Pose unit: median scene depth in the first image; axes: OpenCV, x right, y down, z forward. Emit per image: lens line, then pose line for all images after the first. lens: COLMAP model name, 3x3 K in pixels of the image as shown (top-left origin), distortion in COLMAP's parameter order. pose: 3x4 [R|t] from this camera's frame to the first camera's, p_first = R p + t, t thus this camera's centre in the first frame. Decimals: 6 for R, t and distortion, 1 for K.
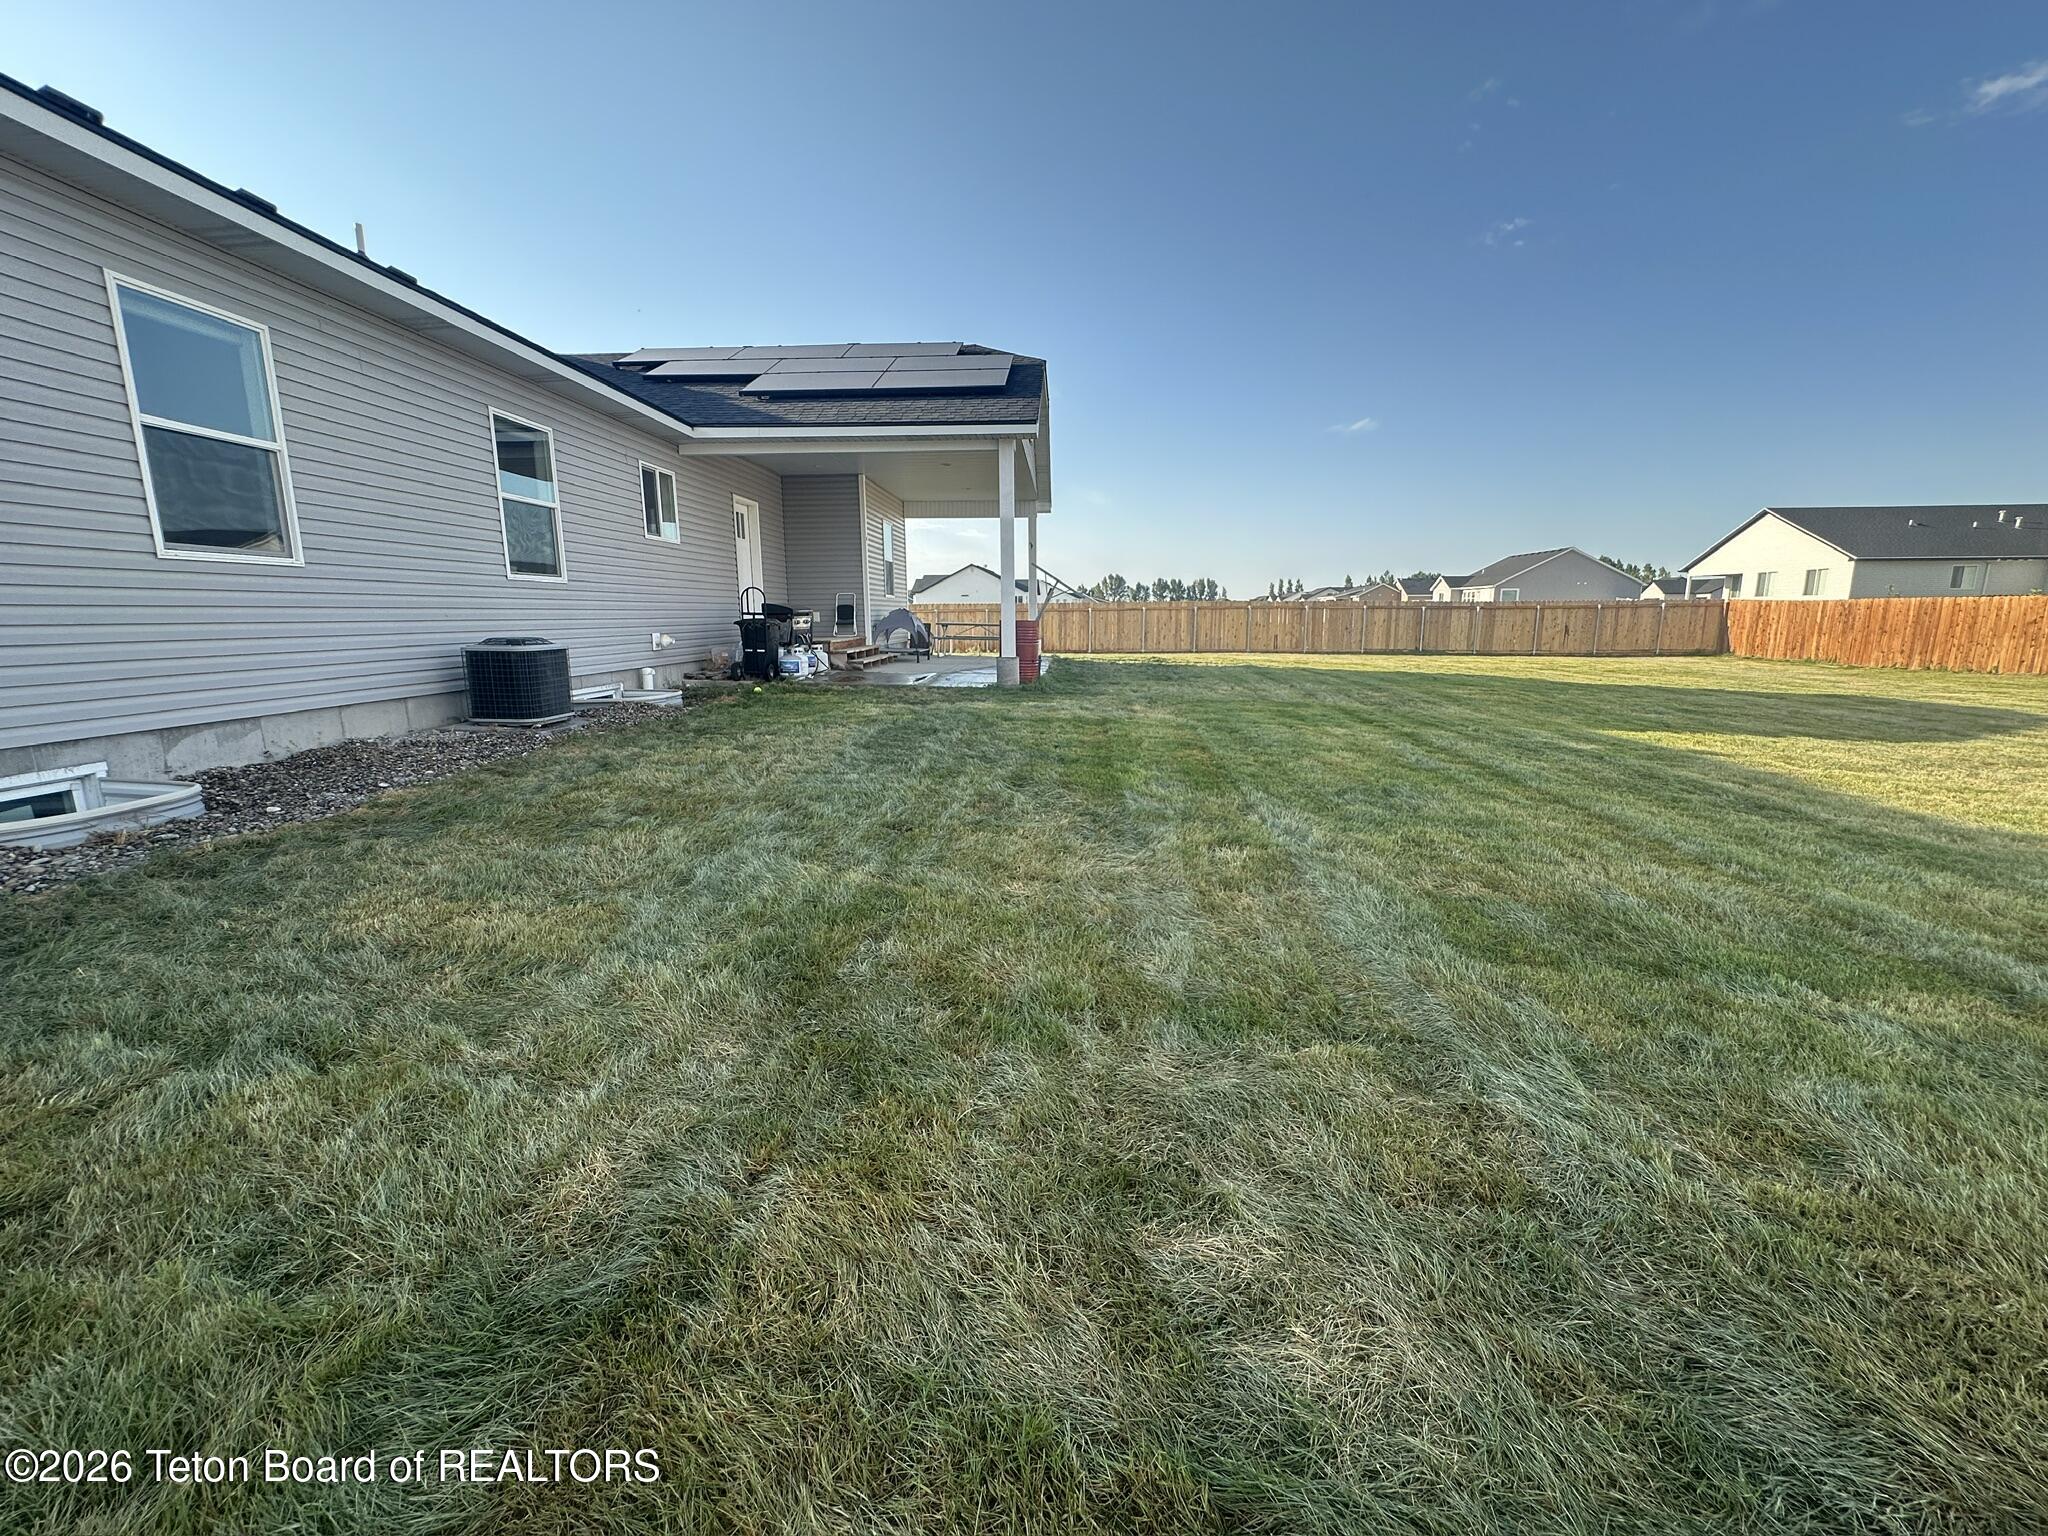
lens RADIAL K [[836.2, 0, 1024.0], [0, 836.2, 768.0], [0, 0, 1]] dist [-0.001109, -0.000034]
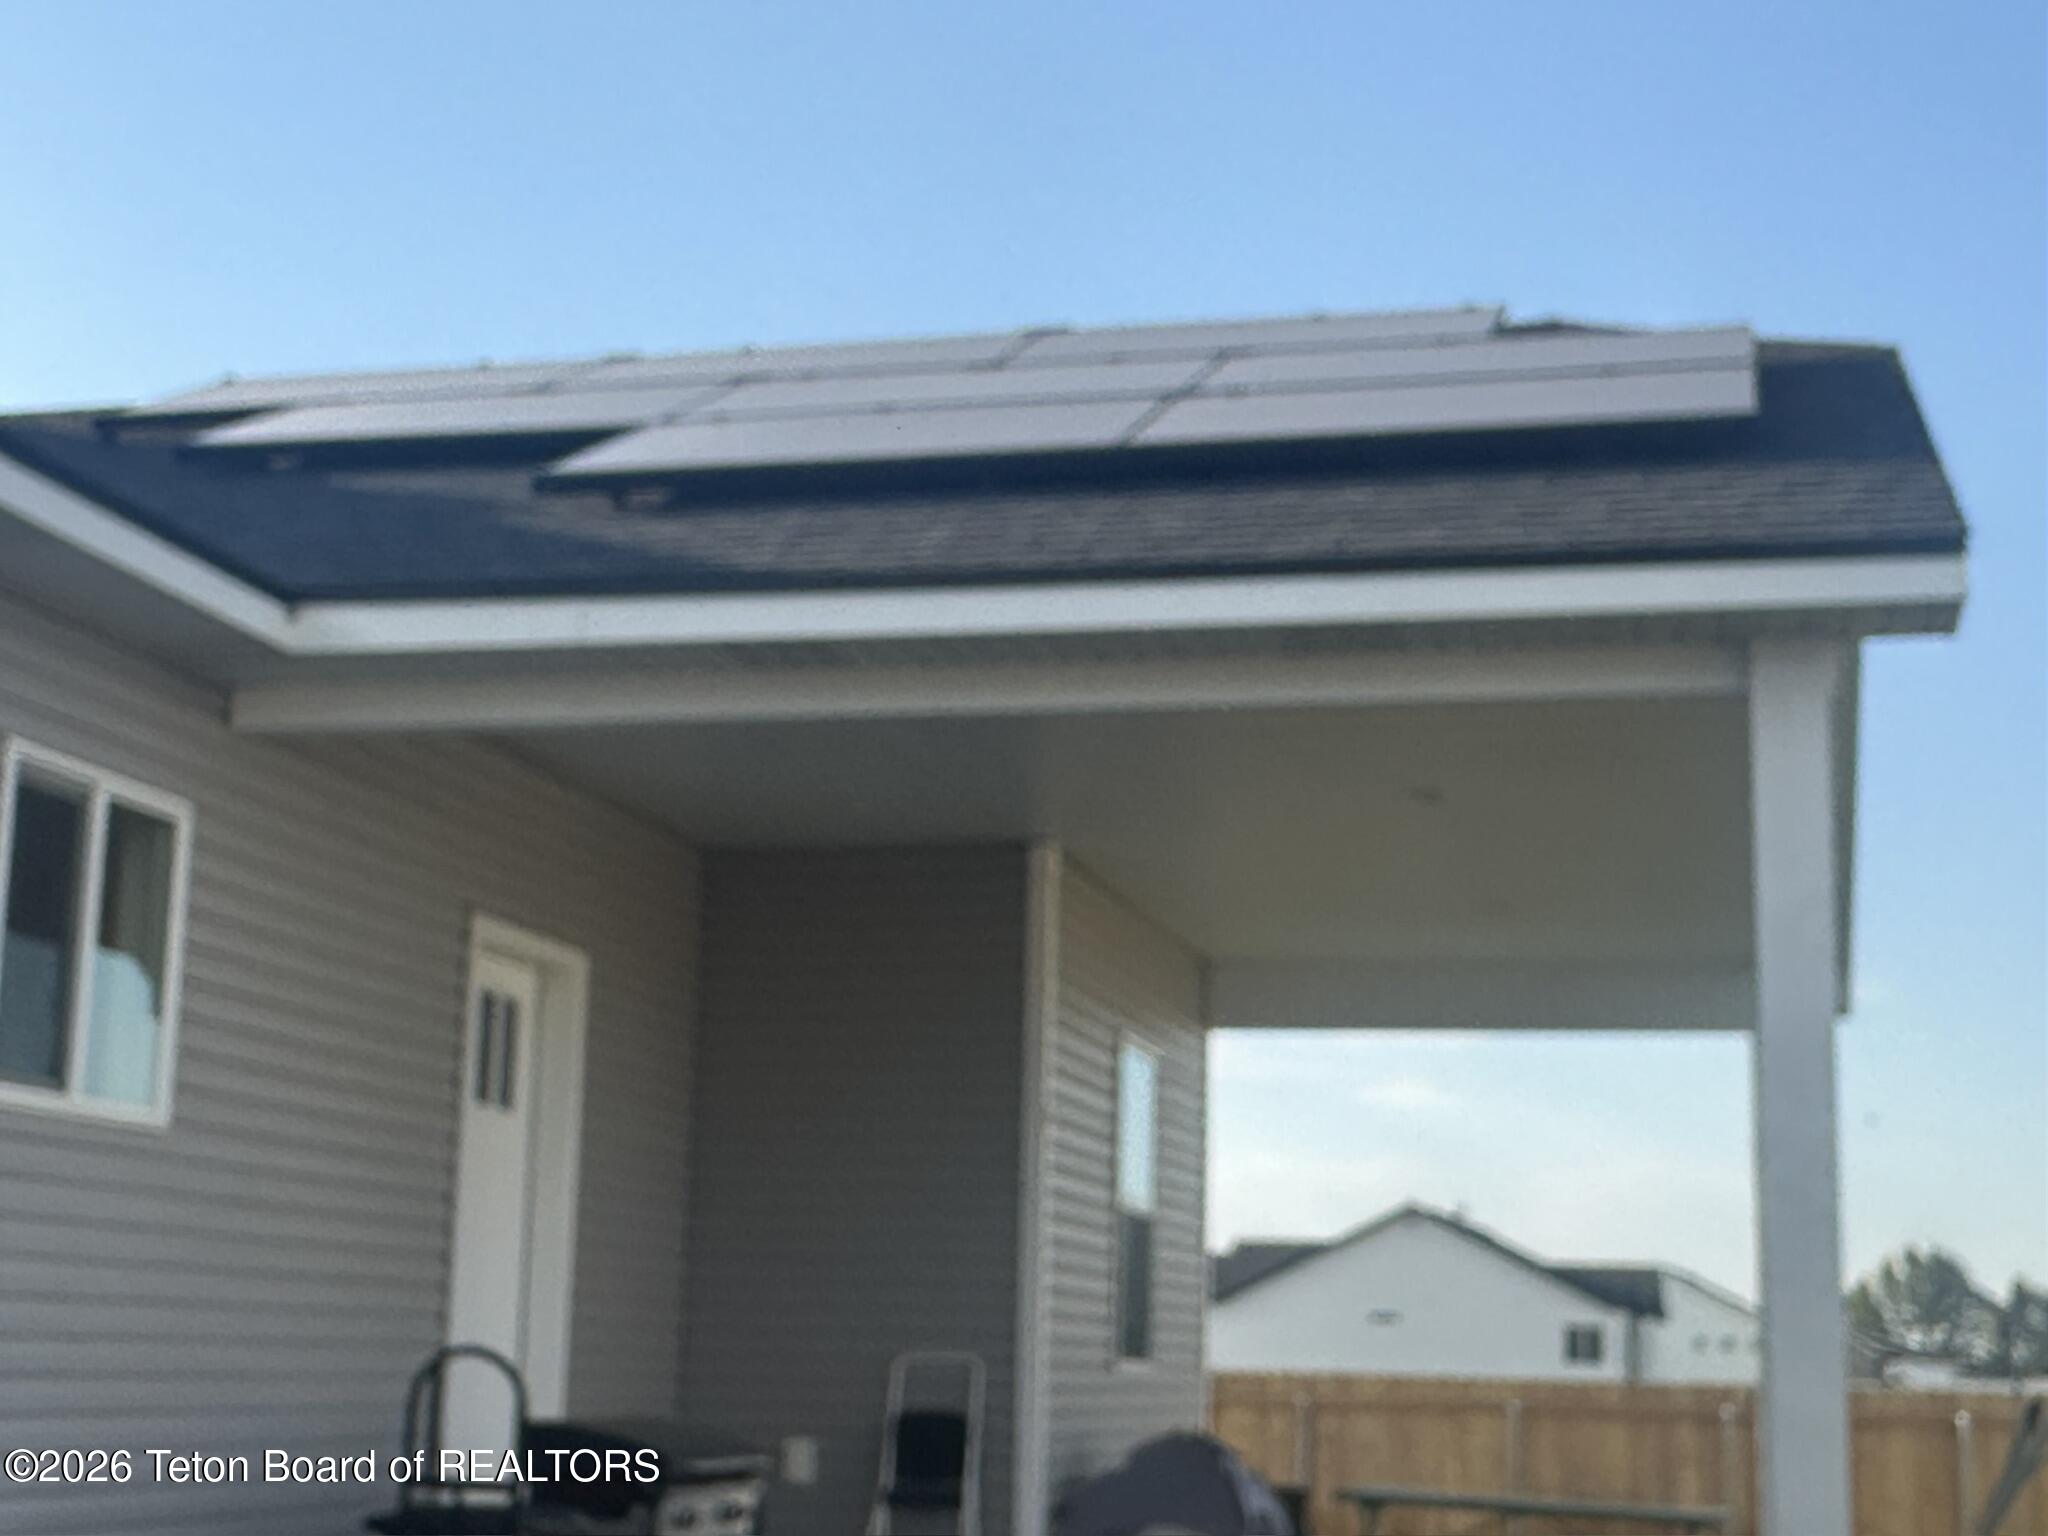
lens RADIAL K [[3152.5, 0, 1024.0], [0, 3152.5, 768.0], [0, 0, 1]] dist [0.007927, 0.014500]
pose [[0.983322, -0.003867, -0.181831, -0.049834], [-0.063540, 0.929469, -0.363387, -0.067256], [0.170411, 0.368880, 0.913722, 0.239991]]
